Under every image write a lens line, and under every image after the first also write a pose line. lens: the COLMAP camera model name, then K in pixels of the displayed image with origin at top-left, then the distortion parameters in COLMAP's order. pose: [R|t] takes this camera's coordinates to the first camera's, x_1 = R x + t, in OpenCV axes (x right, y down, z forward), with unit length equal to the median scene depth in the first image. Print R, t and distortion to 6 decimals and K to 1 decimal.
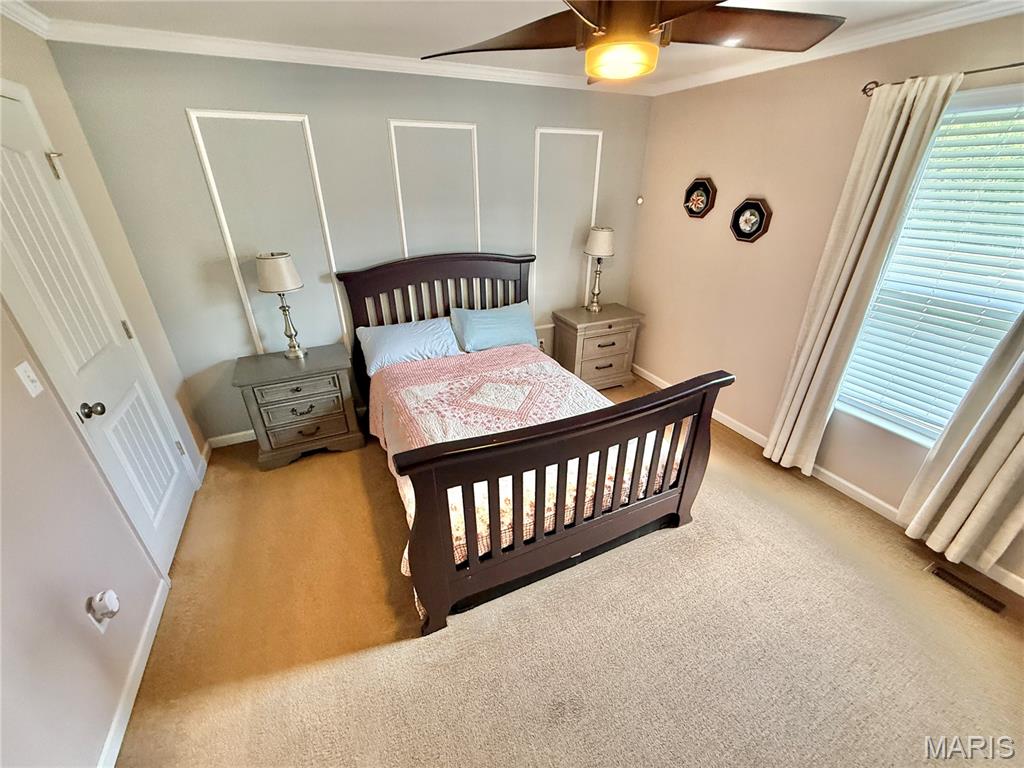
lens RADIAL K [[408.7, 0, 505.5], [0, 408.7, 386.8], [0, 0, 1]] dist [0.000367, 0.000263]
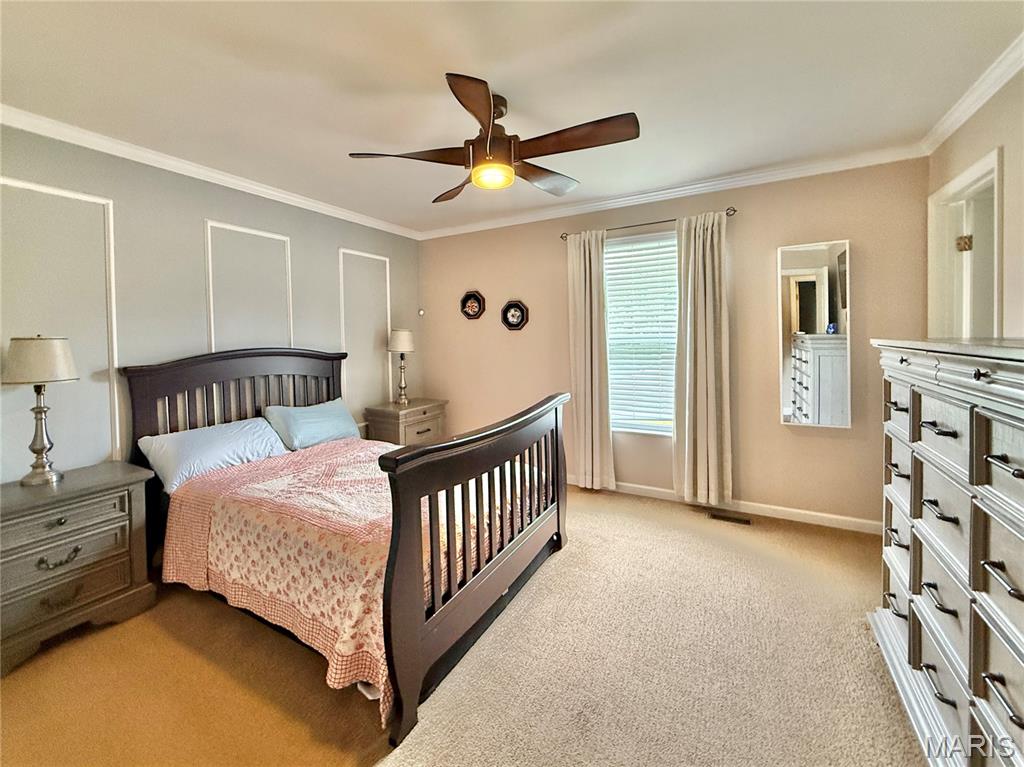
lens RADIAL K [[435.8, 0, 484.1], [0, 435.8, 345.2], [0, 0, 1]] dist [0.001746, -0.000275]
pose [[0.825036, -0.022897, 0.564617, -0.306959], [0.270009, 0.893708, -0.358304, 0.174852], [-0.496398, 0.448065, 0.743523, 0.003029]]
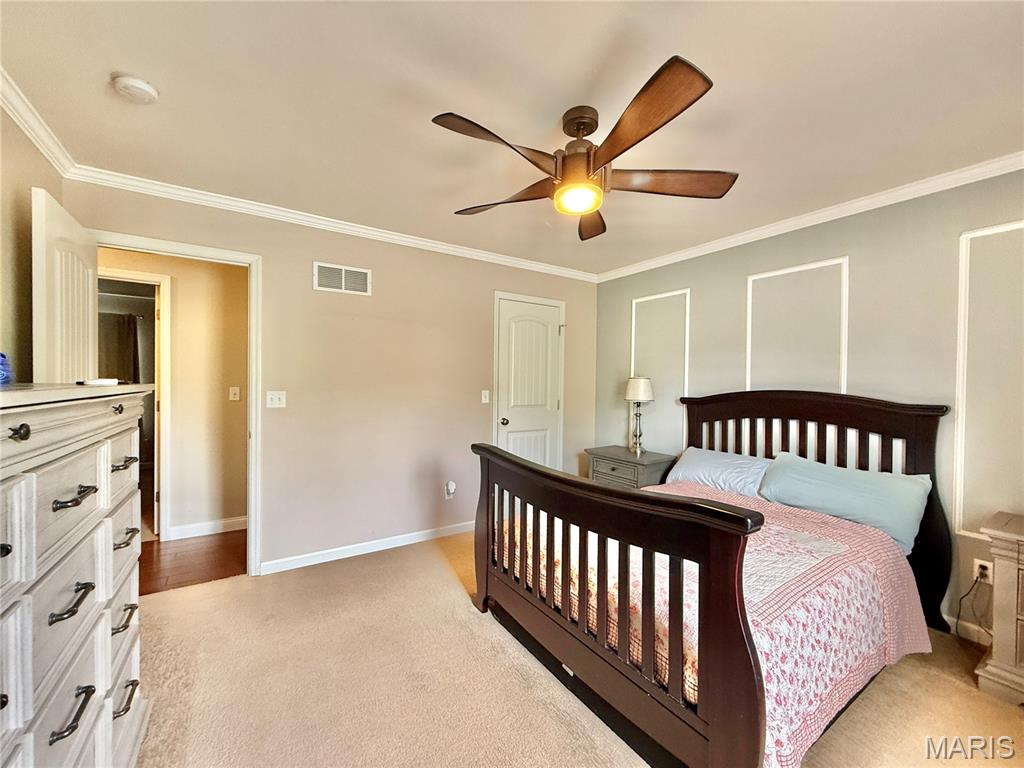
lens RADIAL K [[408.7, 0, 508.9], [0, 408.7, 387.3], [0, 0, 1]] dist [0.000367, 0.000263]
pose [[0.134775, 0.014854, -0.990765, 0.704999], [-0.463193, 0.884861, -0.049743, -0.004198], [0.875950, 0.465619, 0.126137, 0.375768]]
